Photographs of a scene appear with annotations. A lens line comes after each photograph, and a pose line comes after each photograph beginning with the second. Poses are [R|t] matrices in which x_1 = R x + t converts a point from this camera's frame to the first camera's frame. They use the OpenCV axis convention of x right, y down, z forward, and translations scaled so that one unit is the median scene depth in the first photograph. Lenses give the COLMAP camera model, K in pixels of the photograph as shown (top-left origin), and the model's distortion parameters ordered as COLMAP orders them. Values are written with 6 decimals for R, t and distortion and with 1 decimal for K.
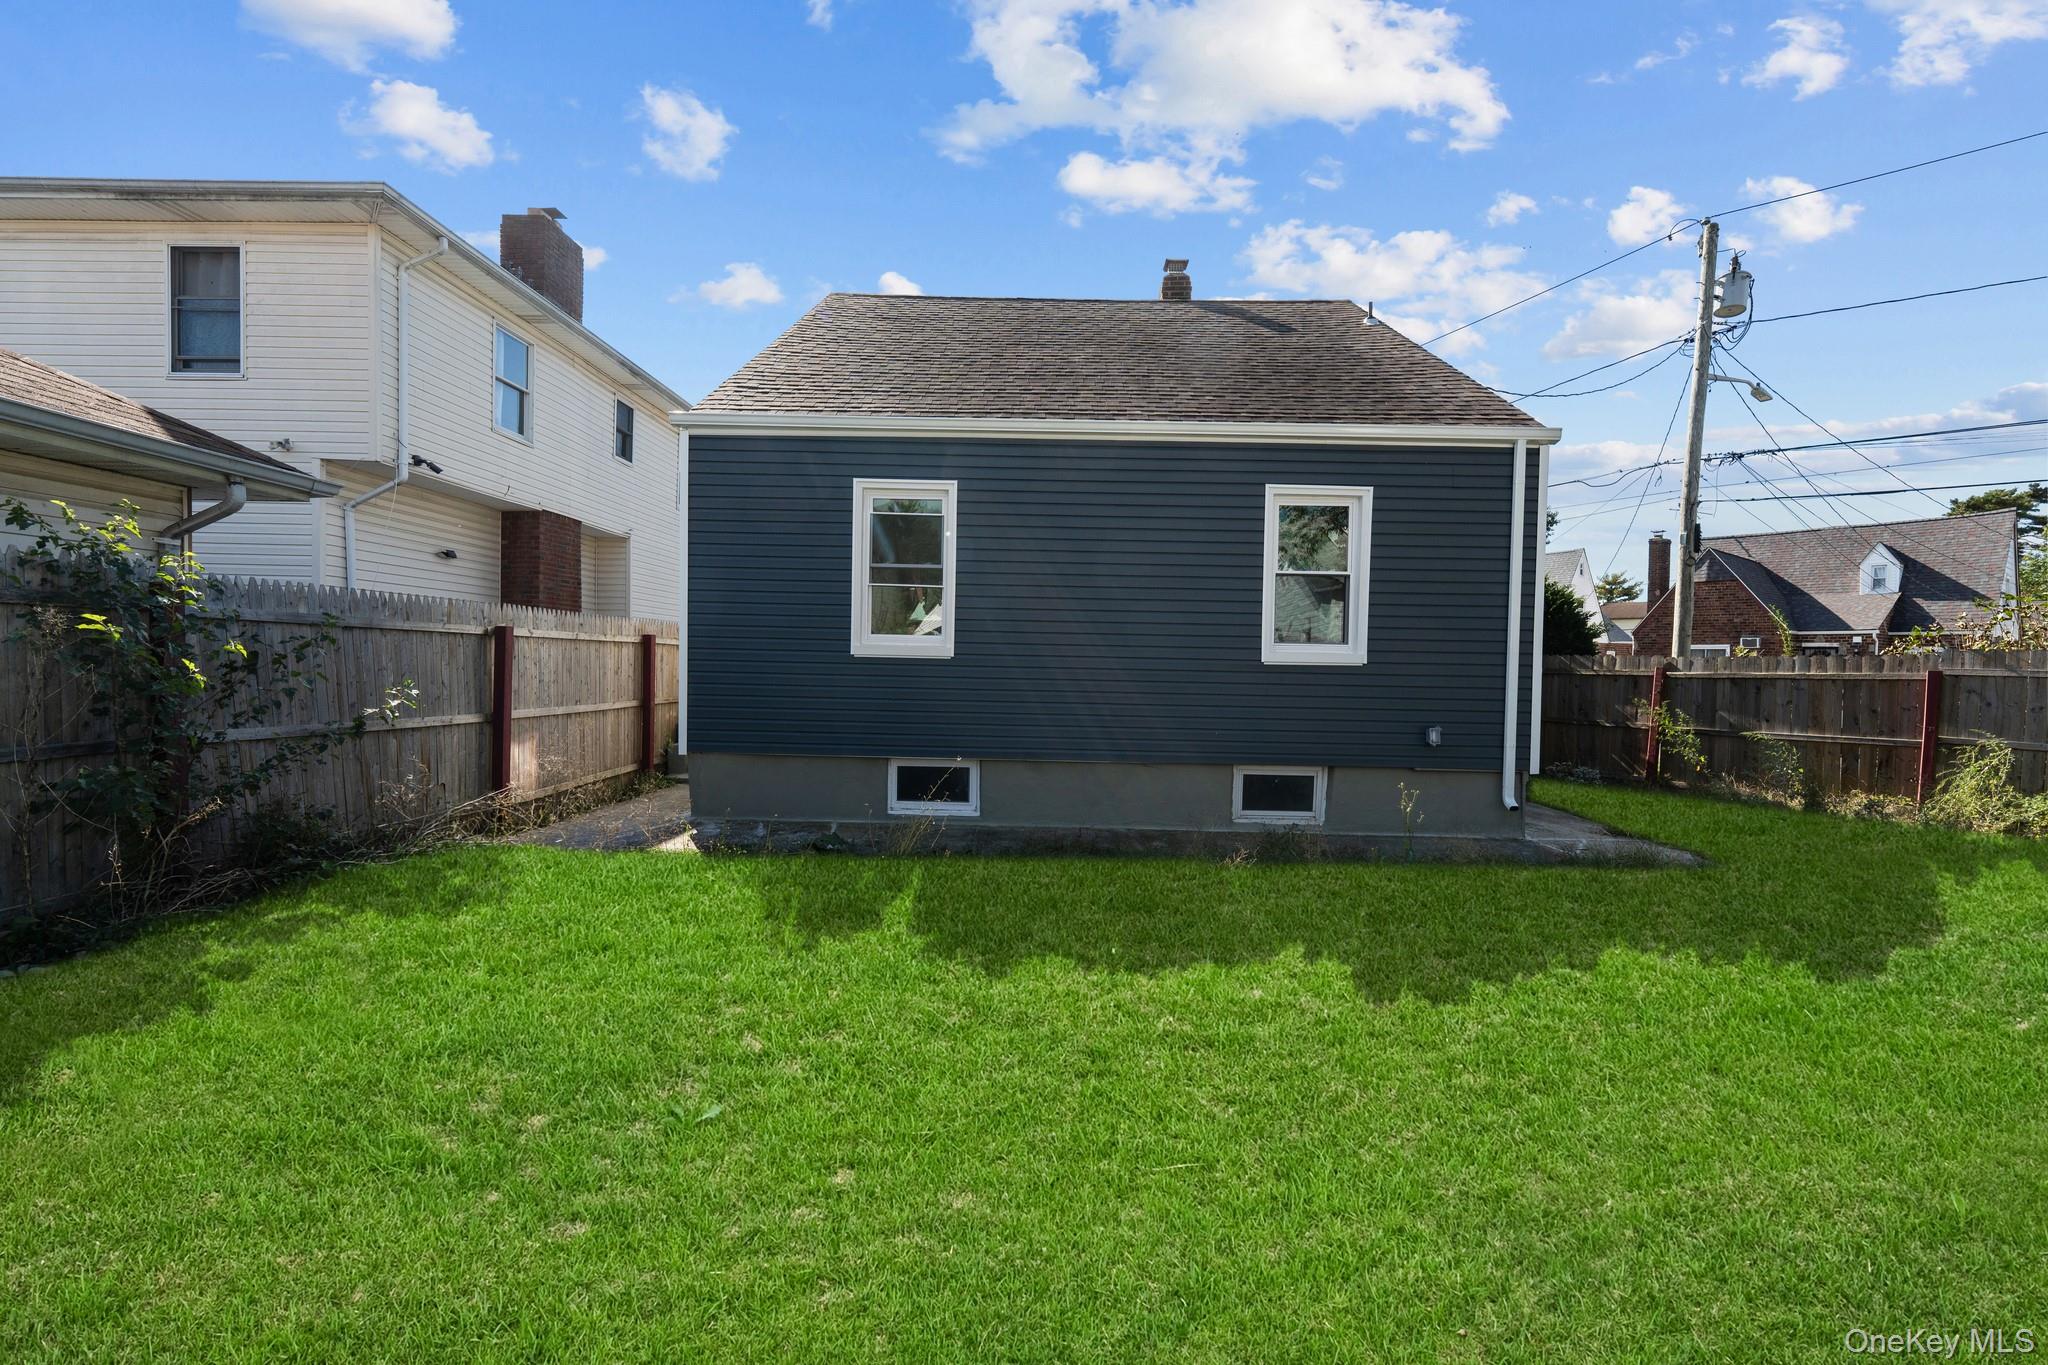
lens RADIAL K [[827.5, 0, 1031.7], [0, 827.5, 679.8], [0, 0, 1]] dist [-0.000812, 0.000027]
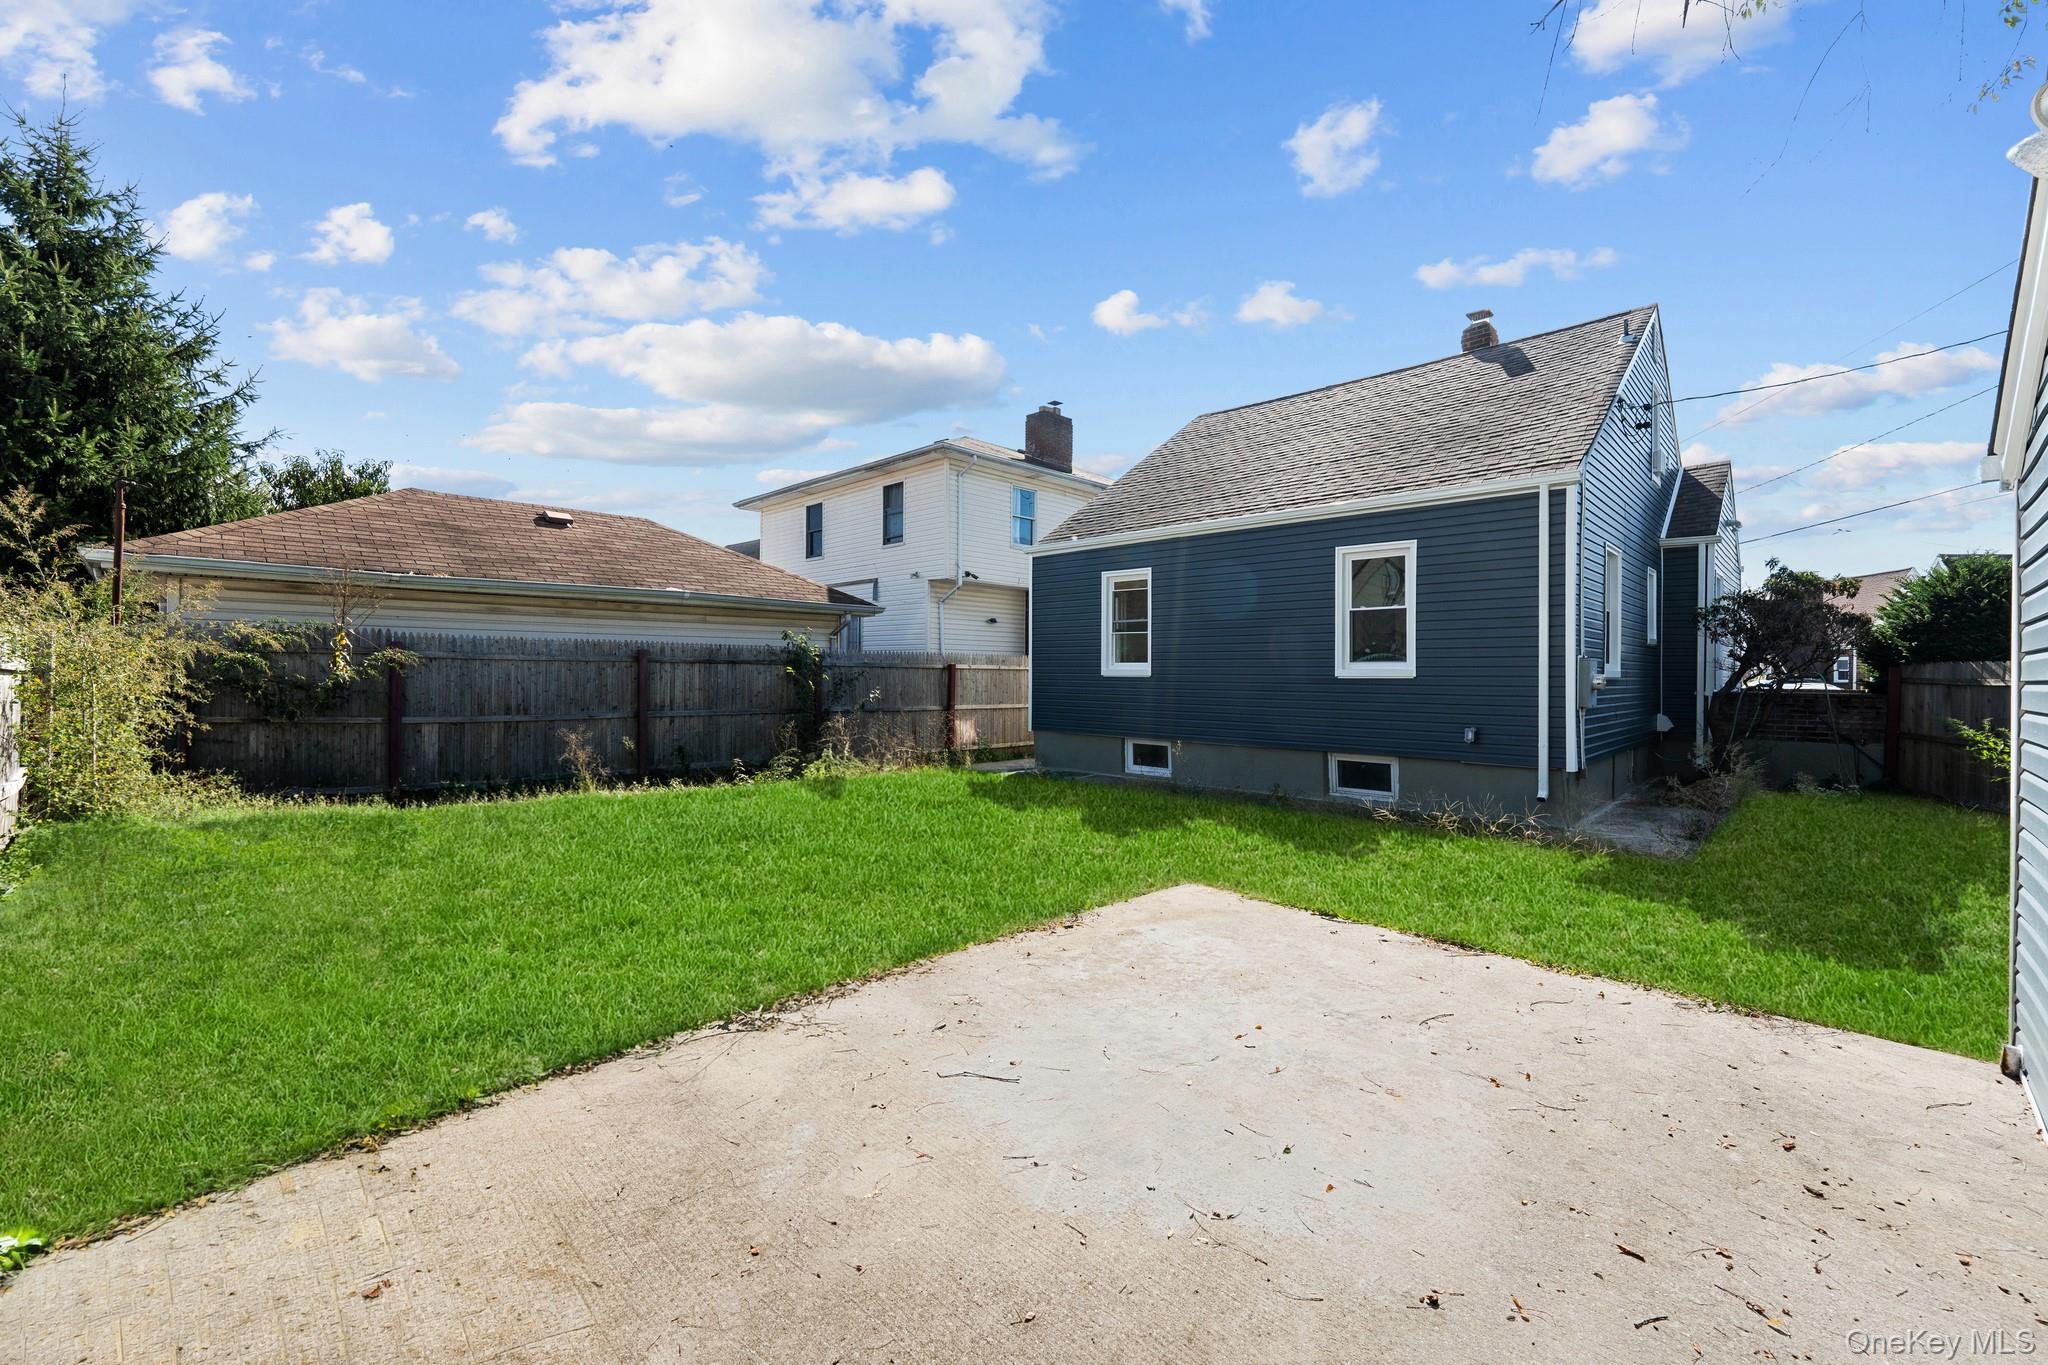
lens RADIAL K [[827.5, 0, 1031.7], [0, 827.5, 679.8], [0, 0, 1]] dist [-0.000812, 0.000027]
pose [[0.728008, -0.009560, -0.685502, 0.829450], [-0.006112, 0.999773, -0.020433, 0.014425], [0.685541, 0.019065, 0.727784, -0.330560]]
